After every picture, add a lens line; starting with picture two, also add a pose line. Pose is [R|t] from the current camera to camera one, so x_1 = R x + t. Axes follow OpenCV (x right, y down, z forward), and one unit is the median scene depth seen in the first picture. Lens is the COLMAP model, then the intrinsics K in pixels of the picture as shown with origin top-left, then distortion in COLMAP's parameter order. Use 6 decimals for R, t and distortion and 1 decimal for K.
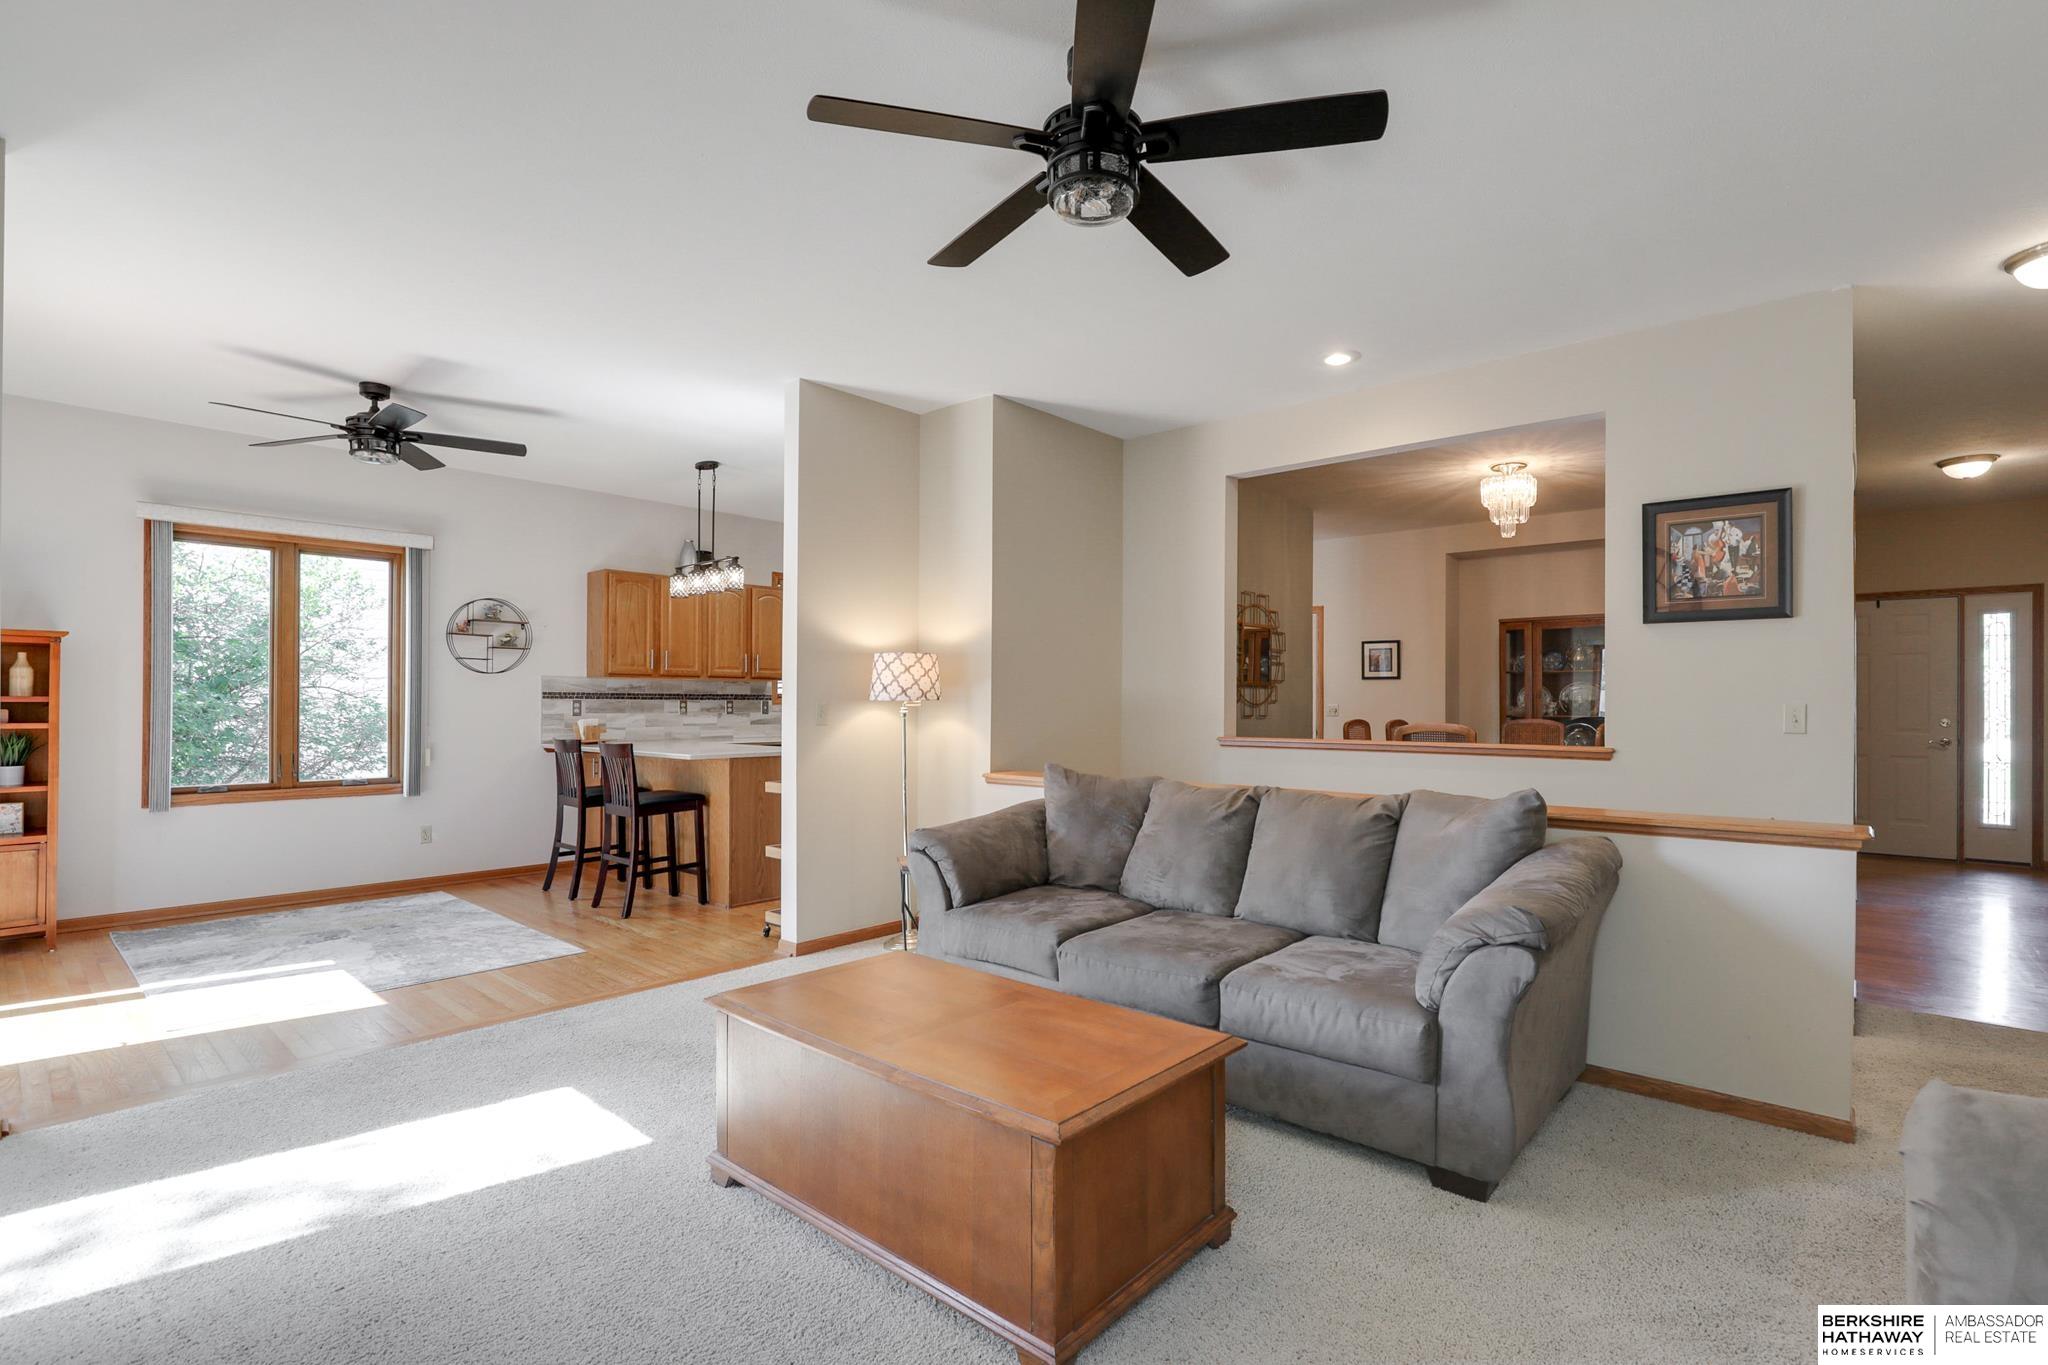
lens RADIAL K [[937.3, 0, 1032.9], [0, 937.3, 692.3], [0, 0, 1]] dist [-0.024179, 0.007043]
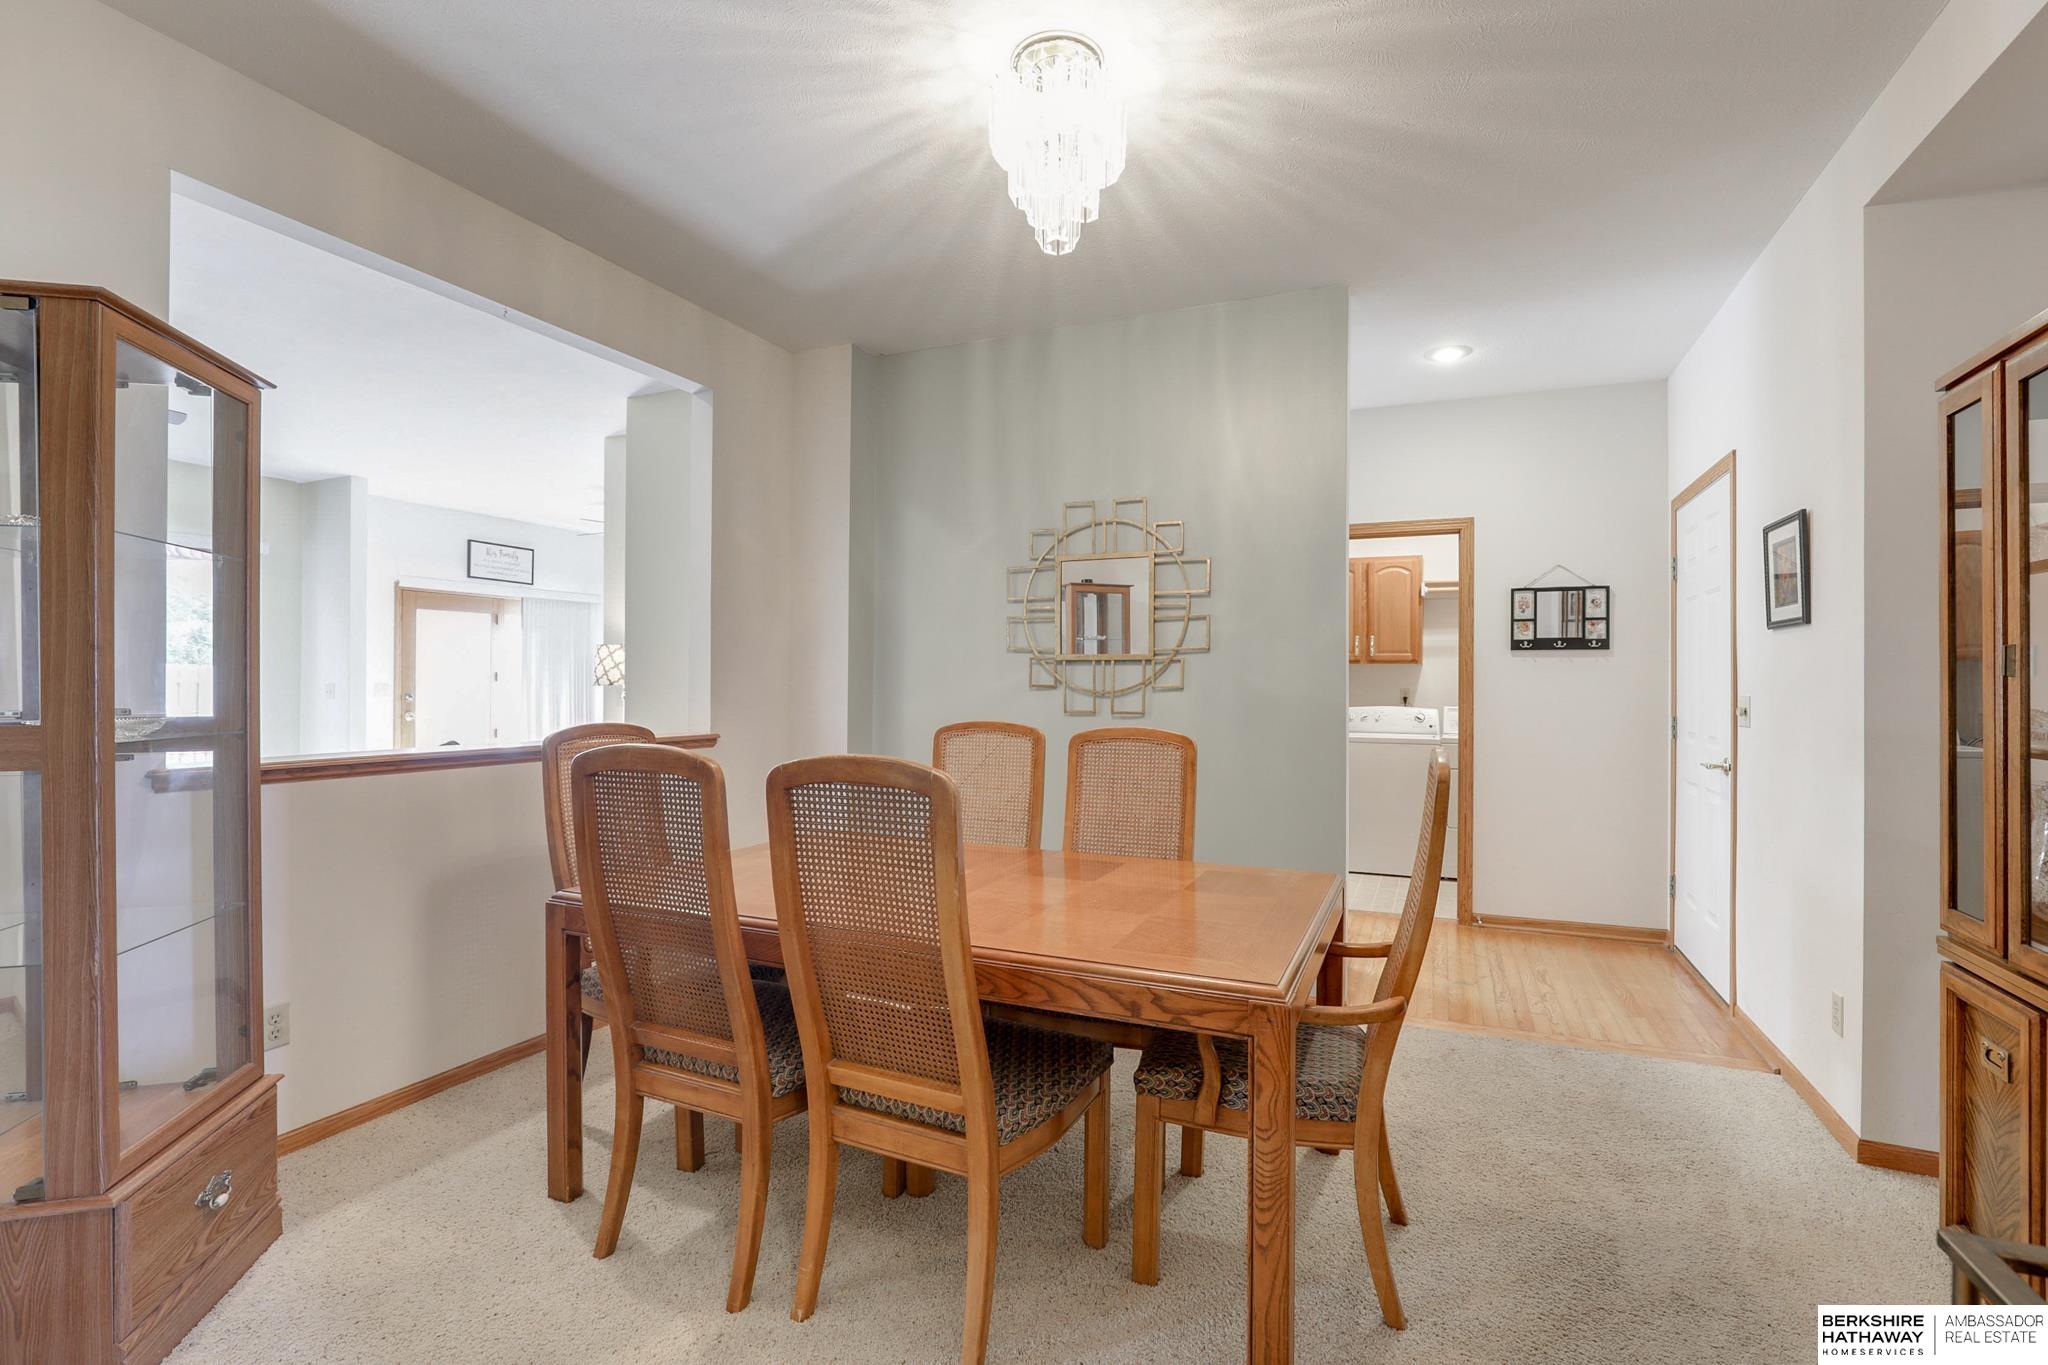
lens RADIAL K [[937.3, 0, 1032.9], [0, 937.3, 692.3], [0, 0, 1]] dist [-0.024179, 0.007043]
pose [[0.294581, 0.007754, -0.955595, 0.898346], [0.005321, 0.999938, 0.009754, 0.007787], [0.955612, -0.007958, 0.294522, 0.907016]]
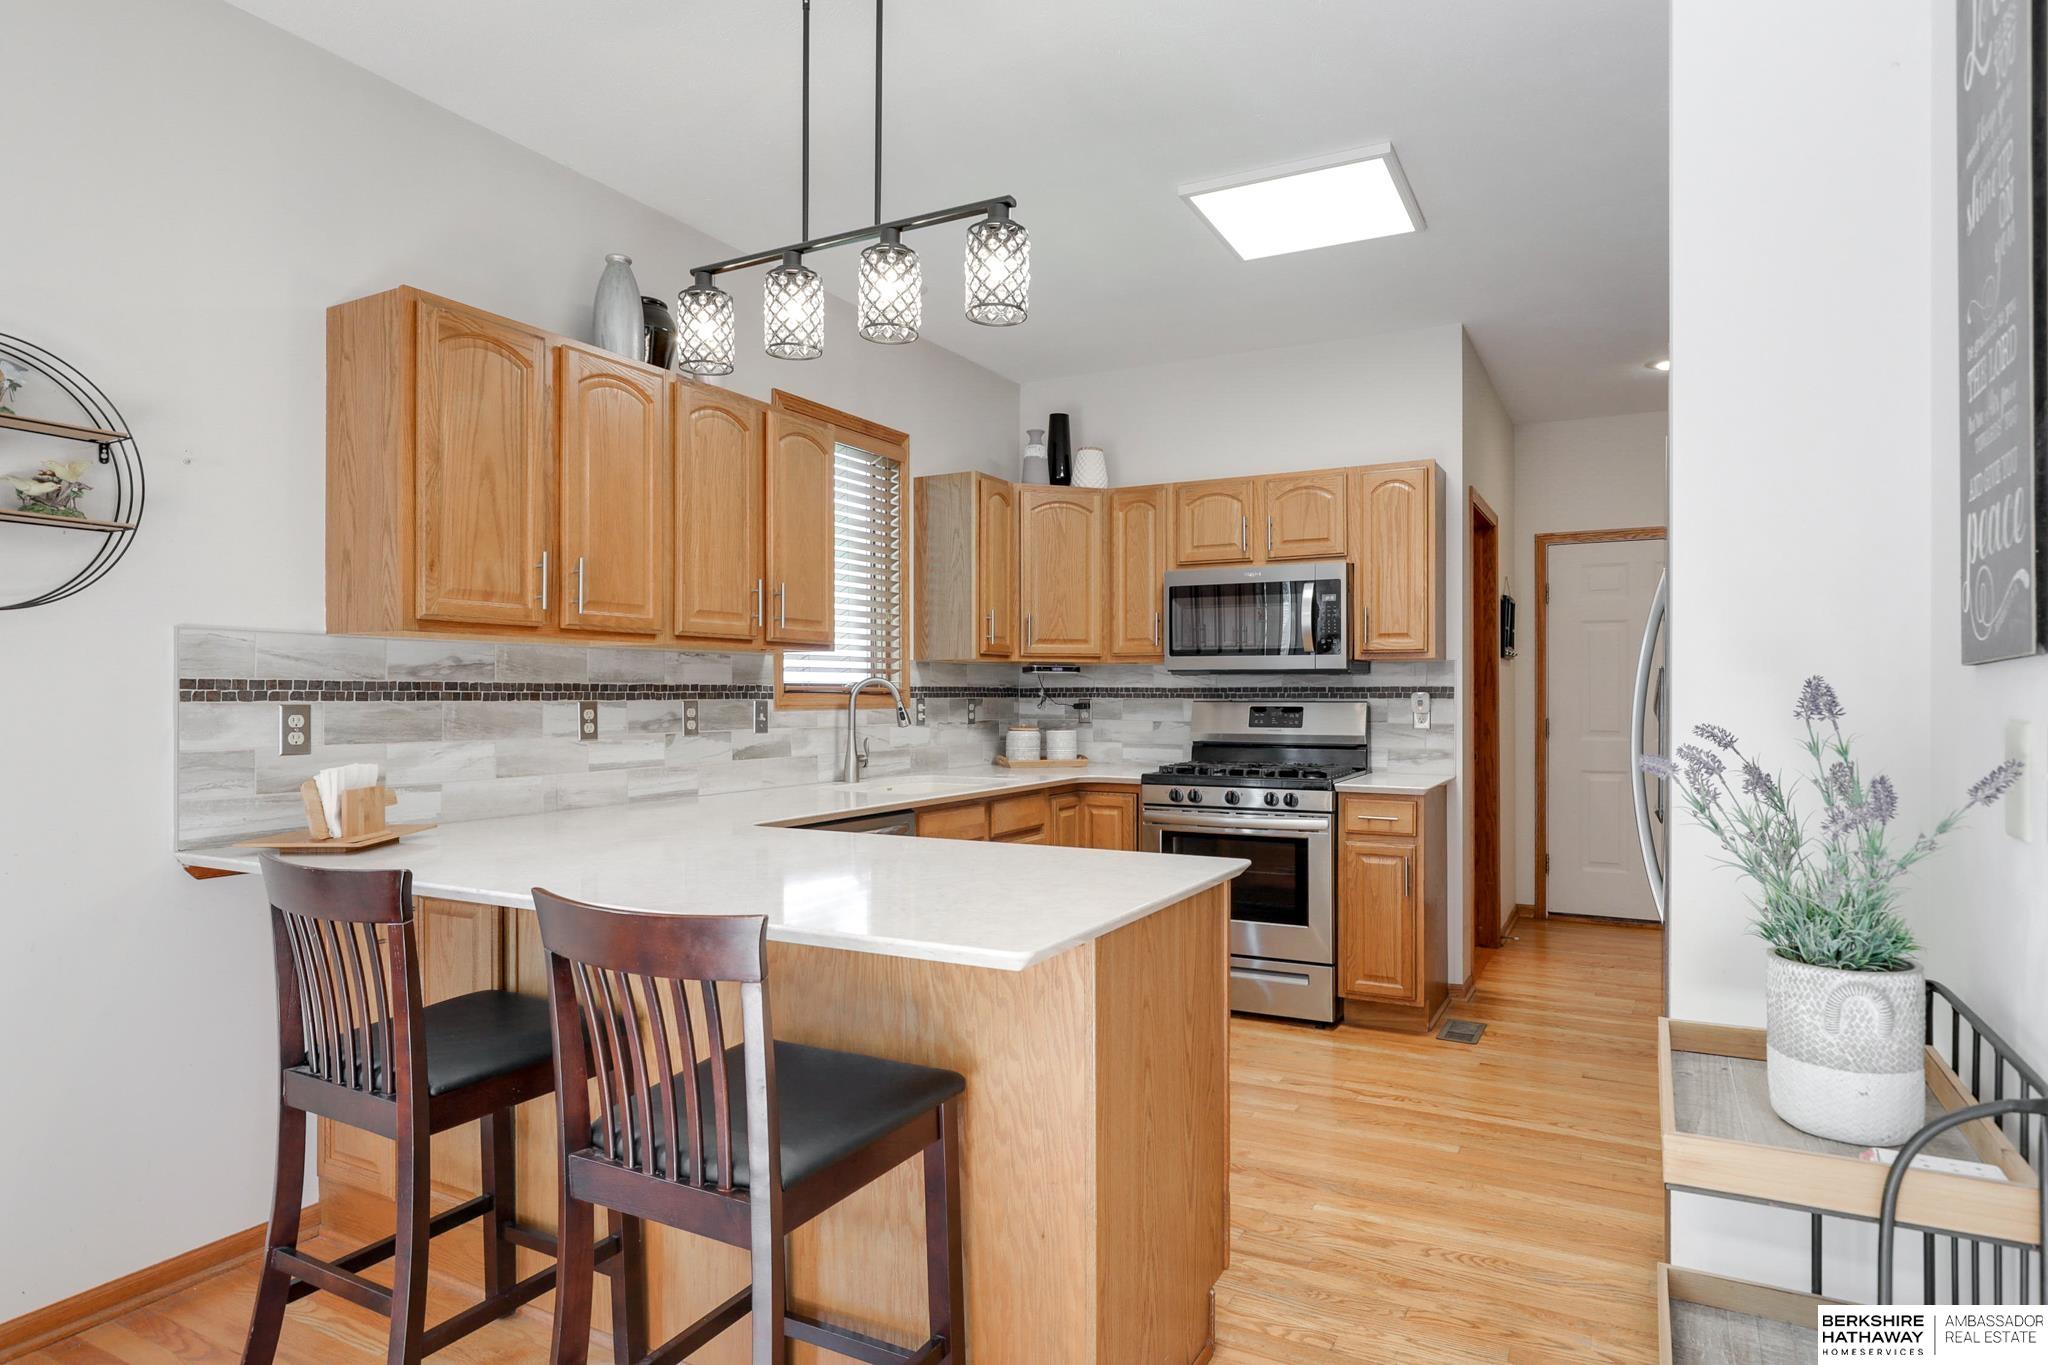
lens RADIAL K [[1153.0, 0, 1028.0], [0, 1153.0, 690.7], [0, 0, 1]] dist [-0.009698, 0.001568]
pose [[0.975236, -0.004091, 0.221127, -0.405193], [0.002216, 0.999959, 0.008729, 0.000973], [-0.221154, -0.008022, 0.975206, 0.687788]]
